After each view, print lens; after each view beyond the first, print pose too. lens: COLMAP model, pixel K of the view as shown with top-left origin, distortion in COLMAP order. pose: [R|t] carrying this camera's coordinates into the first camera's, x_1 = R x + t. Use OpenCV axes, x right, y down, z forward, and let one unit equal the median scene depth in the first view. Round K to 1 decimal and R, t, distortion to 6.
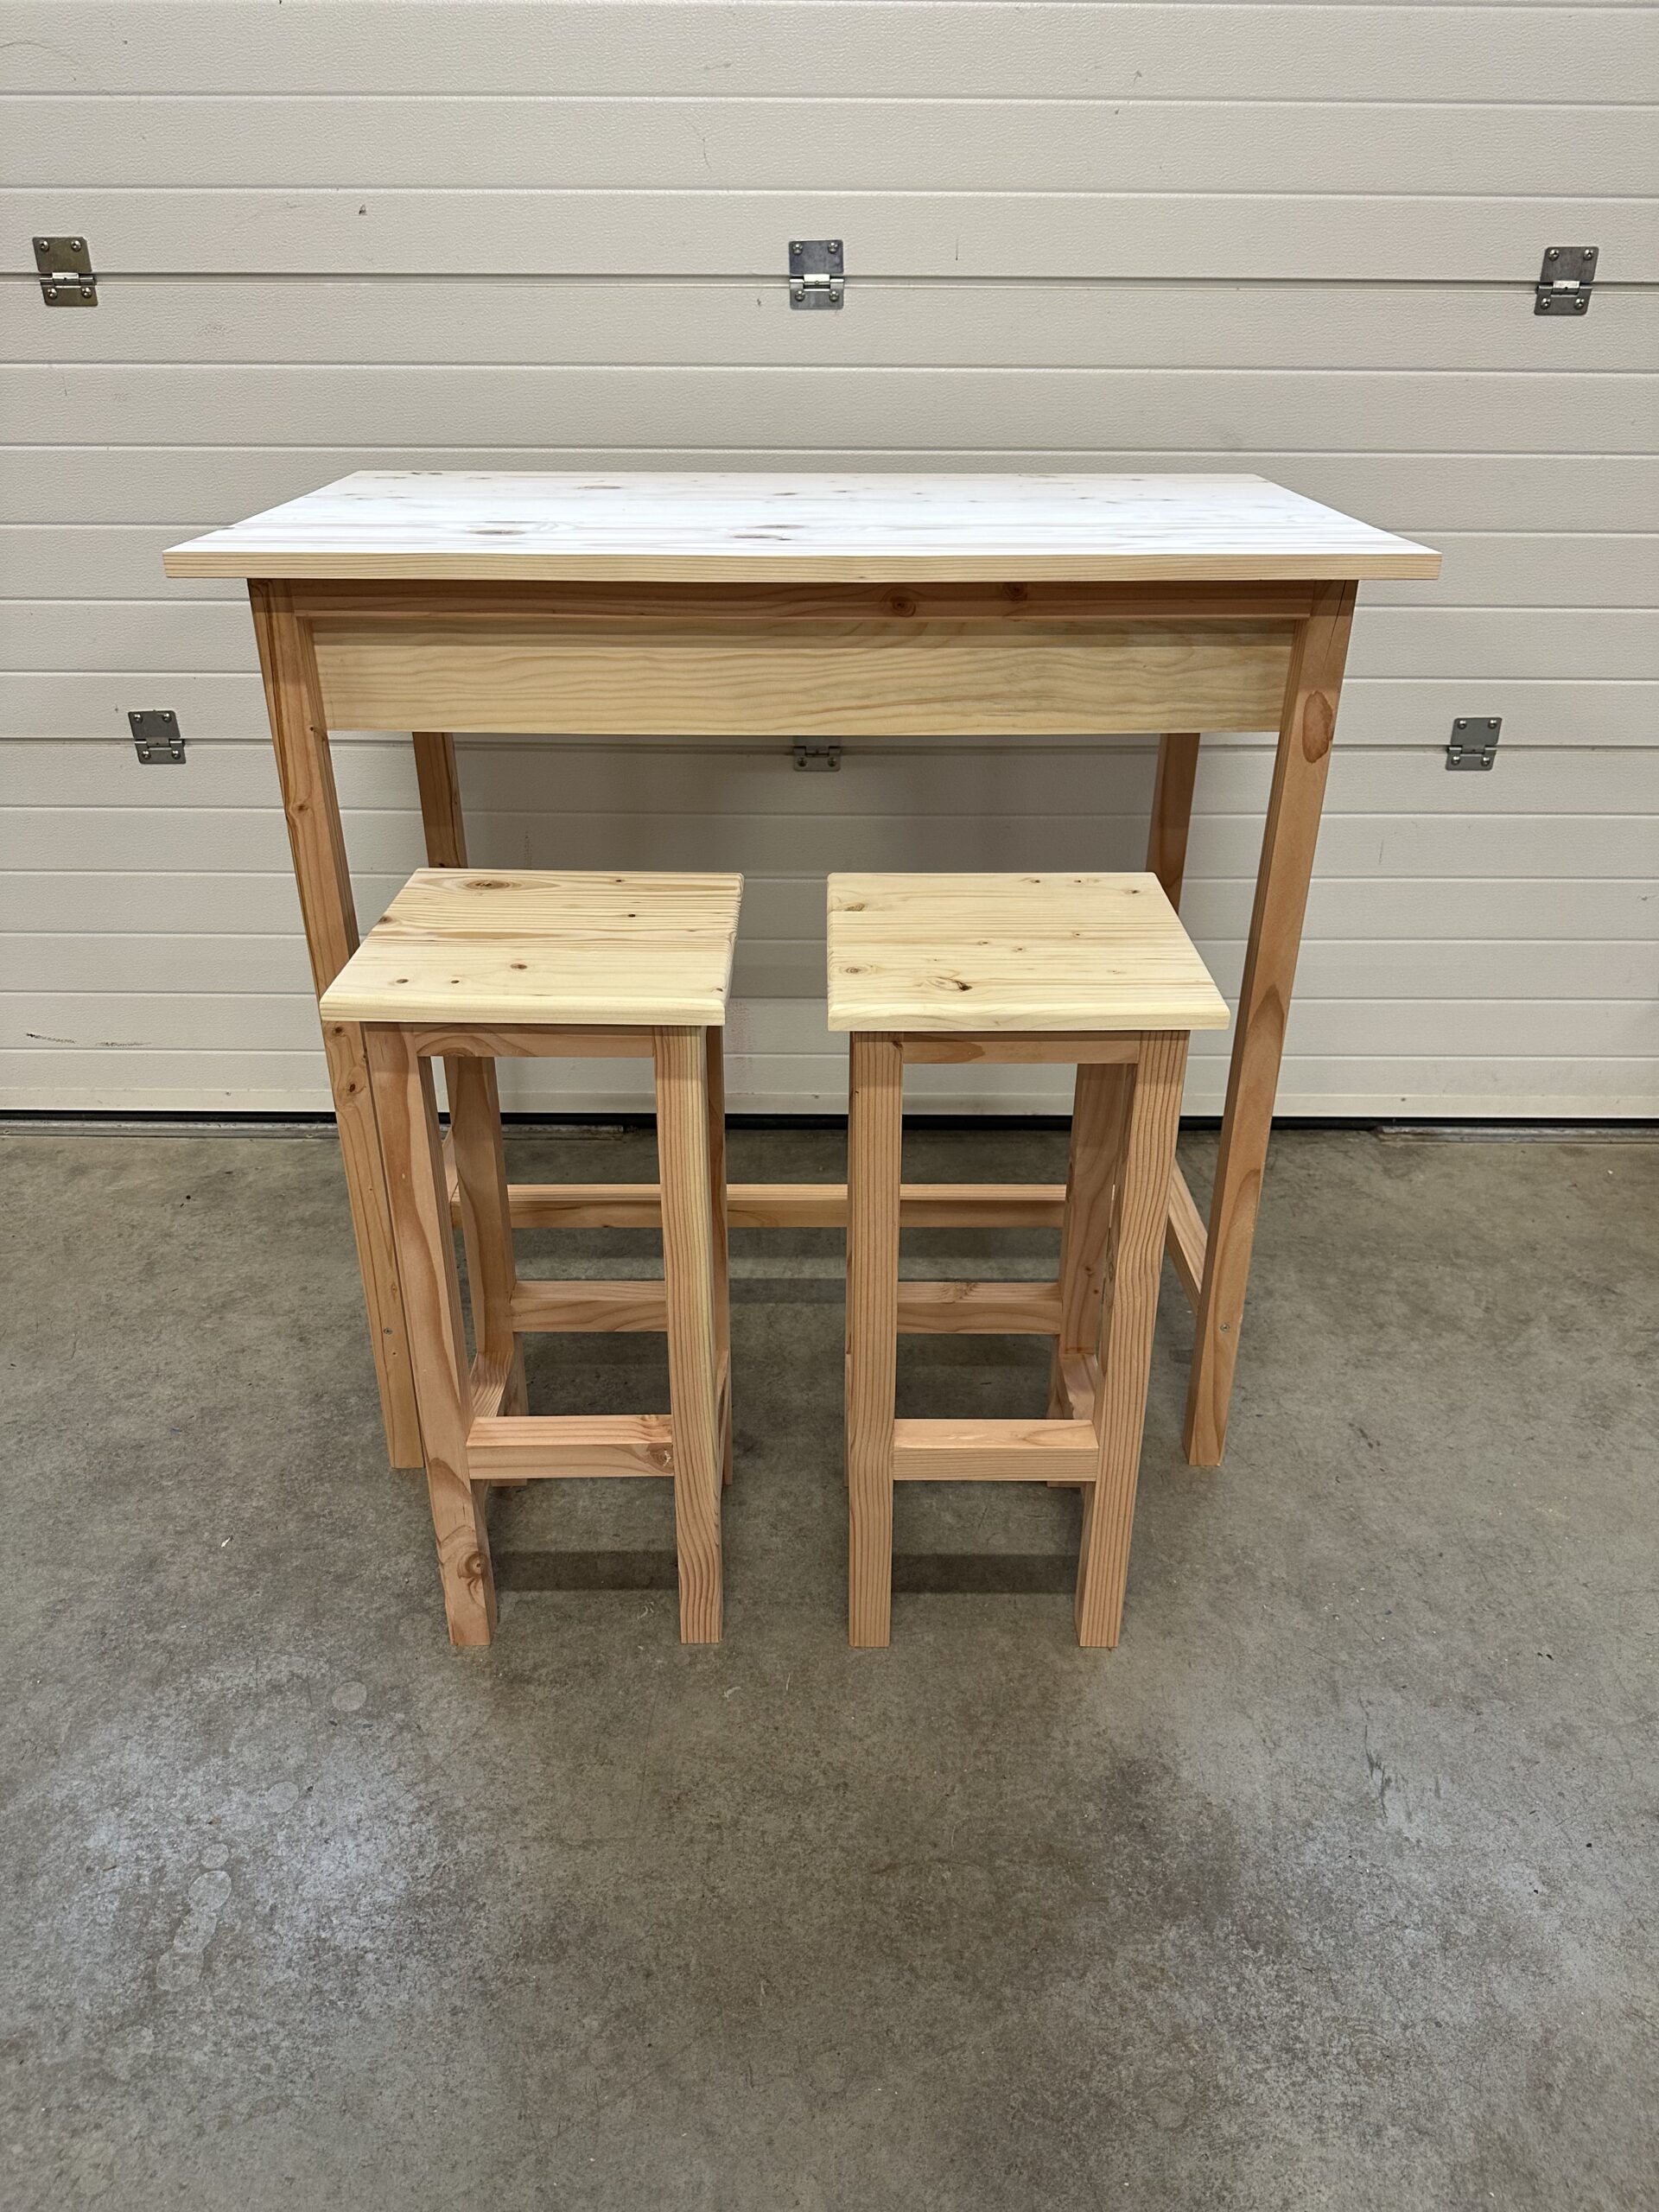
lens RADIAL K [[1577.8, 0, 829.7], [0, 1577.8, 1113.1], [0, 0, 1]] dist [0.013120, -0.029820]
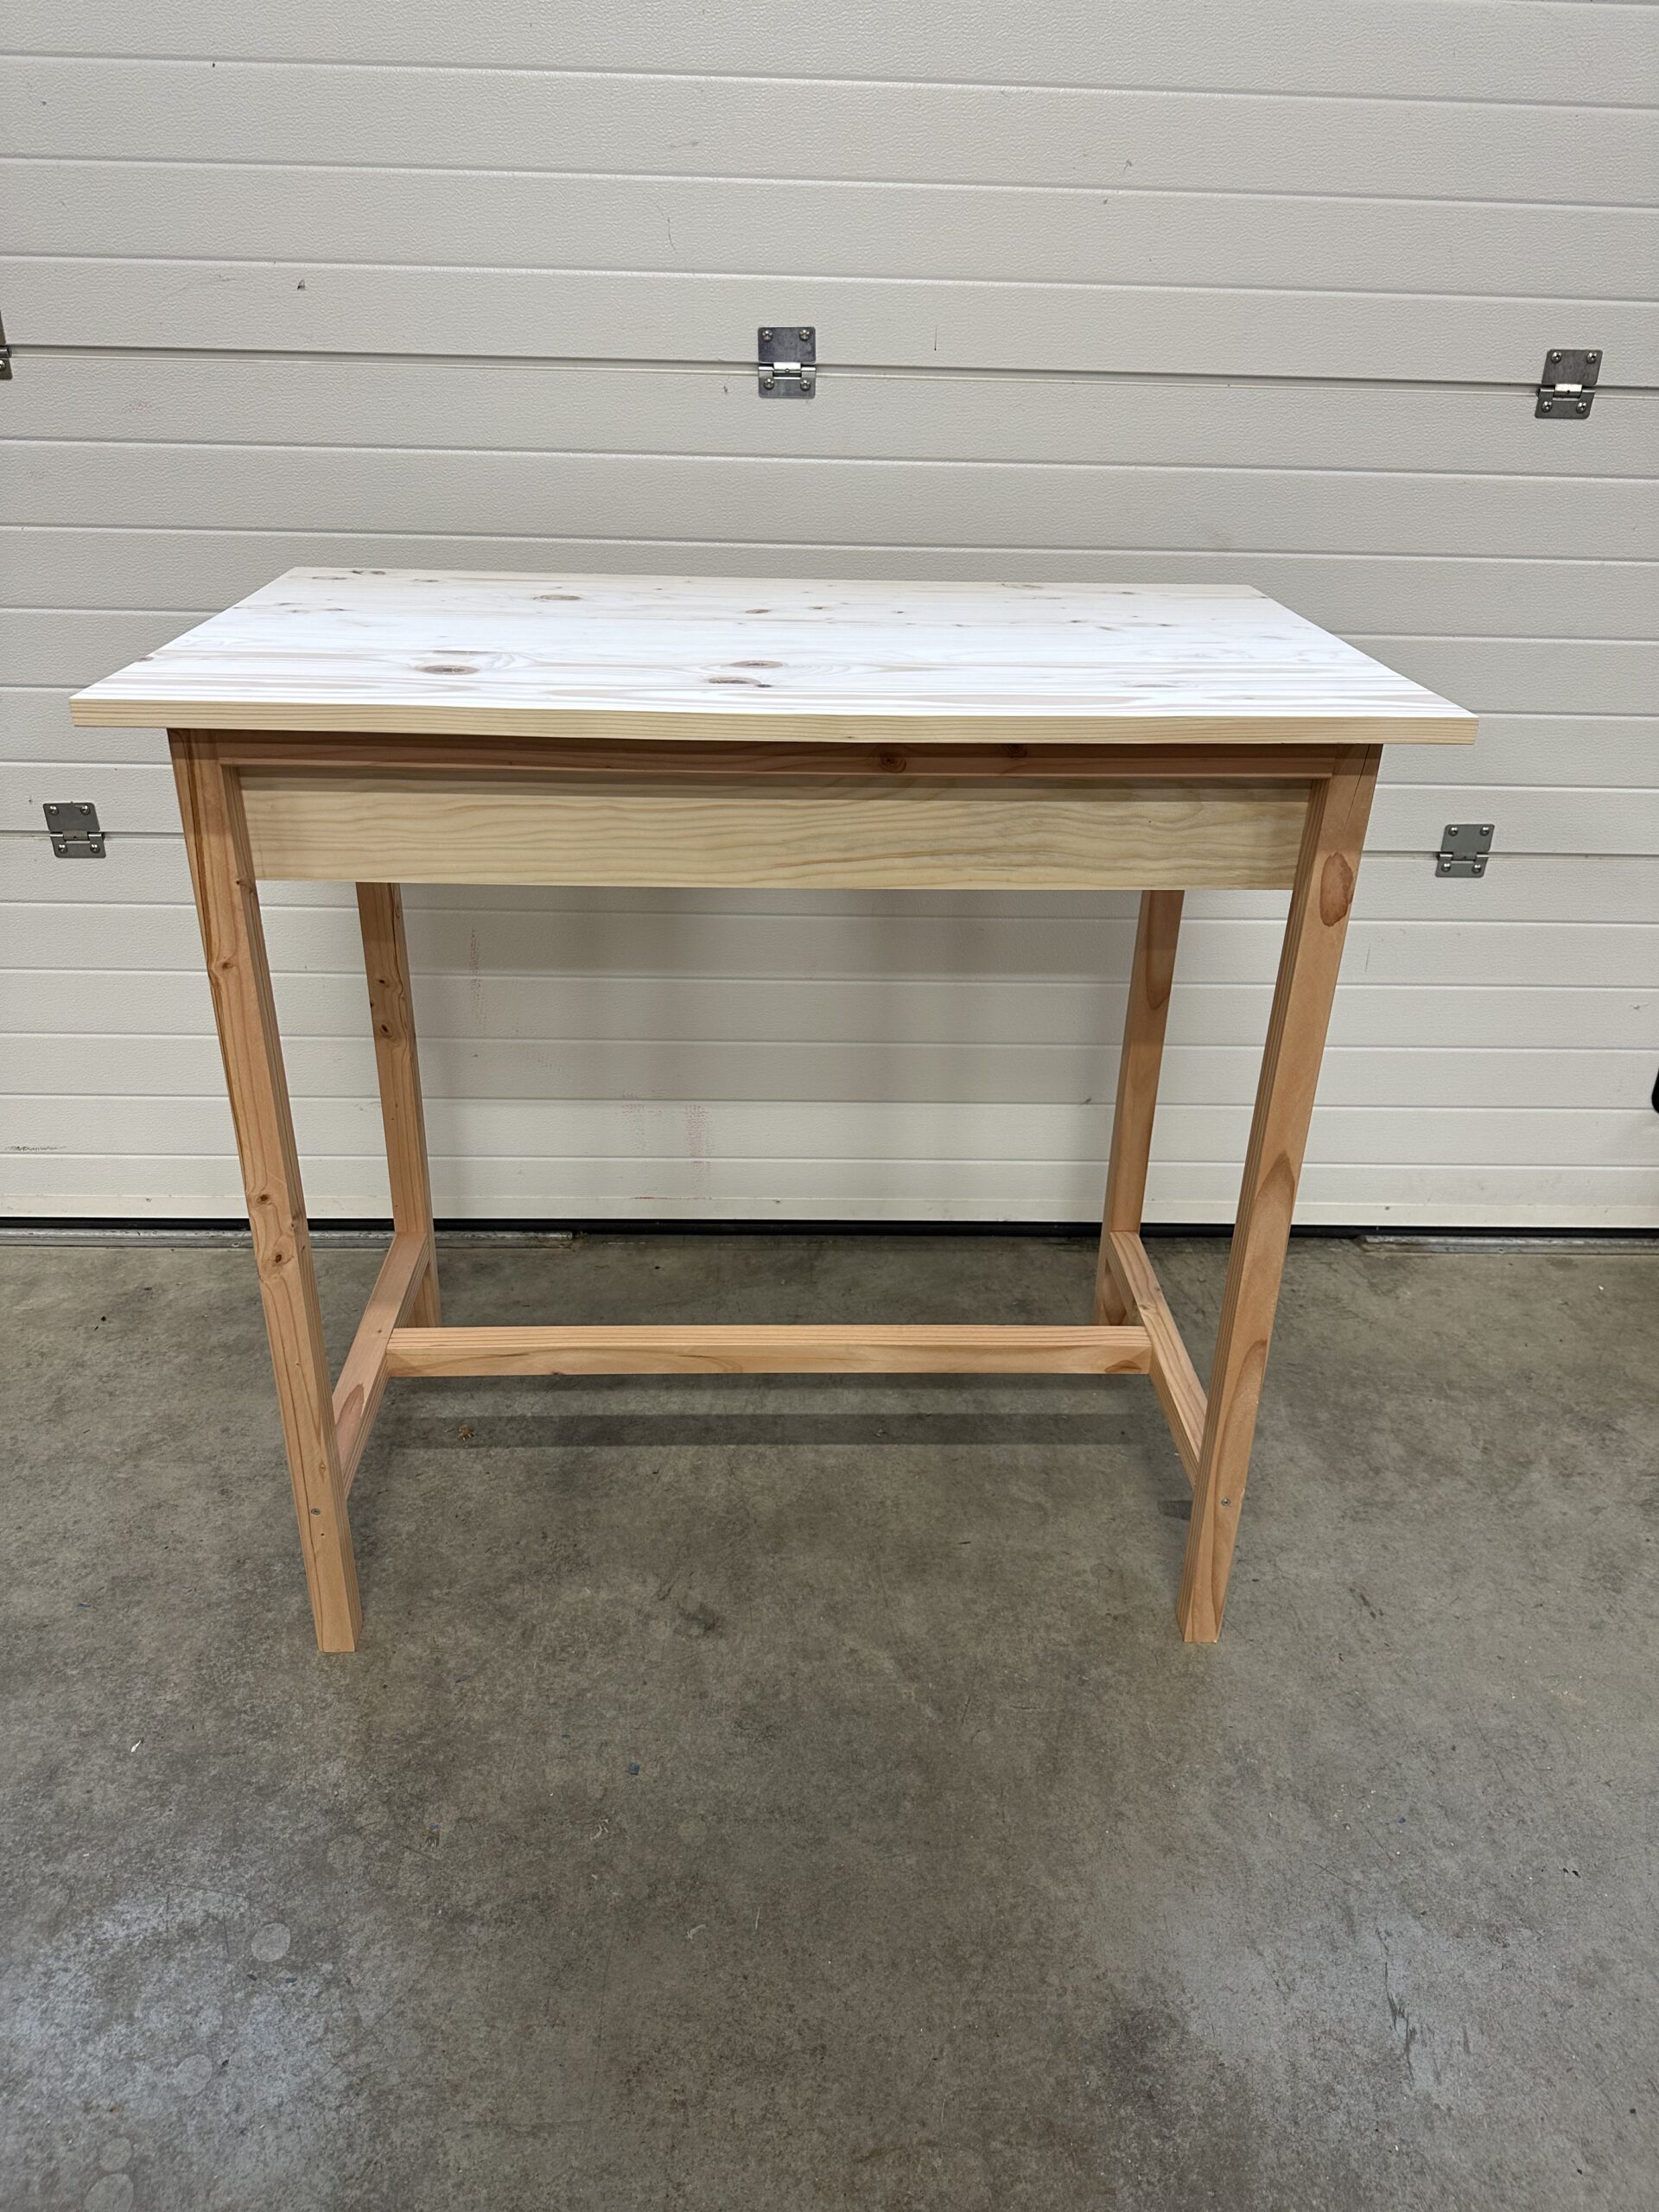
lens RADIAL K [[1577.8, 0, 825.1], [0, 1577.8, 1090.8], [0, 0, 1]] dist [0.013120, -0.029820]
pose [[0.999384, 0.004398, 0.034811, -0.019713], [-0.003792, 0.999841, -0.017453, -0.093614], [-0.034883, 0.017310, 0.999242, 0.074635]]
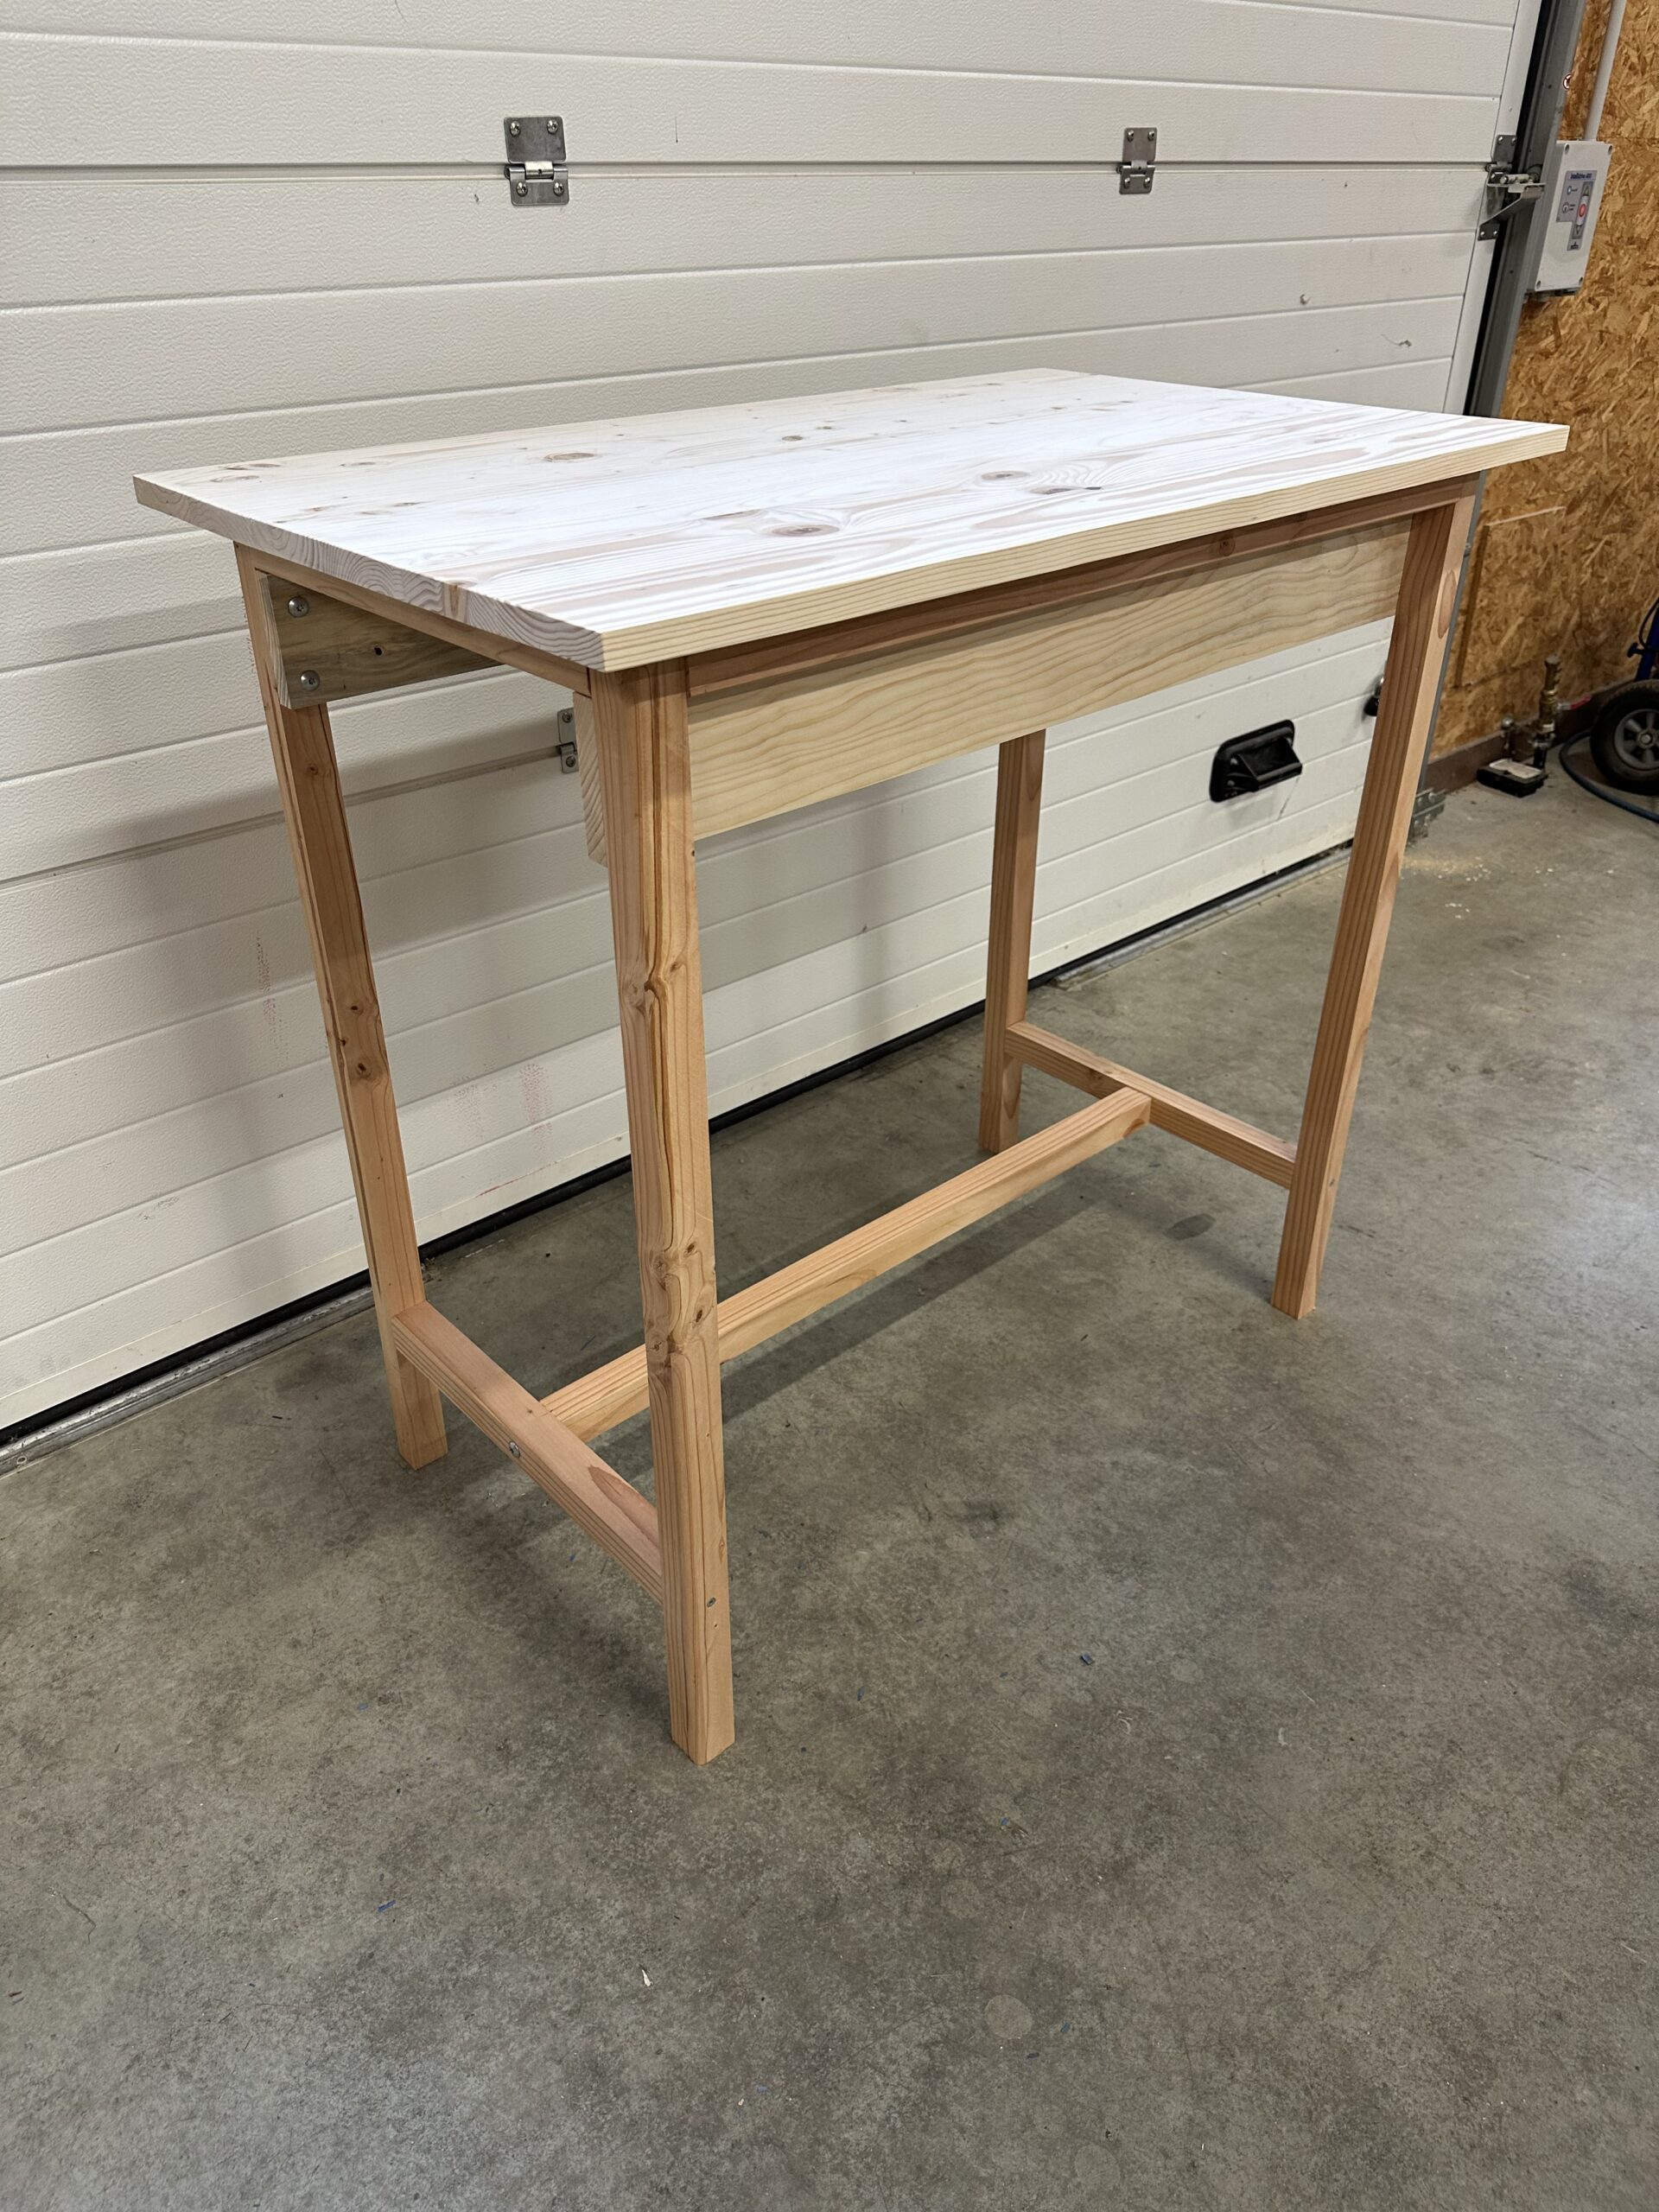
lens RADIAL K [[1577.8, 0, 829.9], [0, 1577.8, 1095.3], [0, 0, 1]] dist [0.013120, -0.029820]
pose [[0.747570, -0.343549, 0.568430, -0.607015], [0.313724, 0.936991, 0.153708, -0.195069], [-0.585420, 0.063422, 0.808246, 0.352990]]
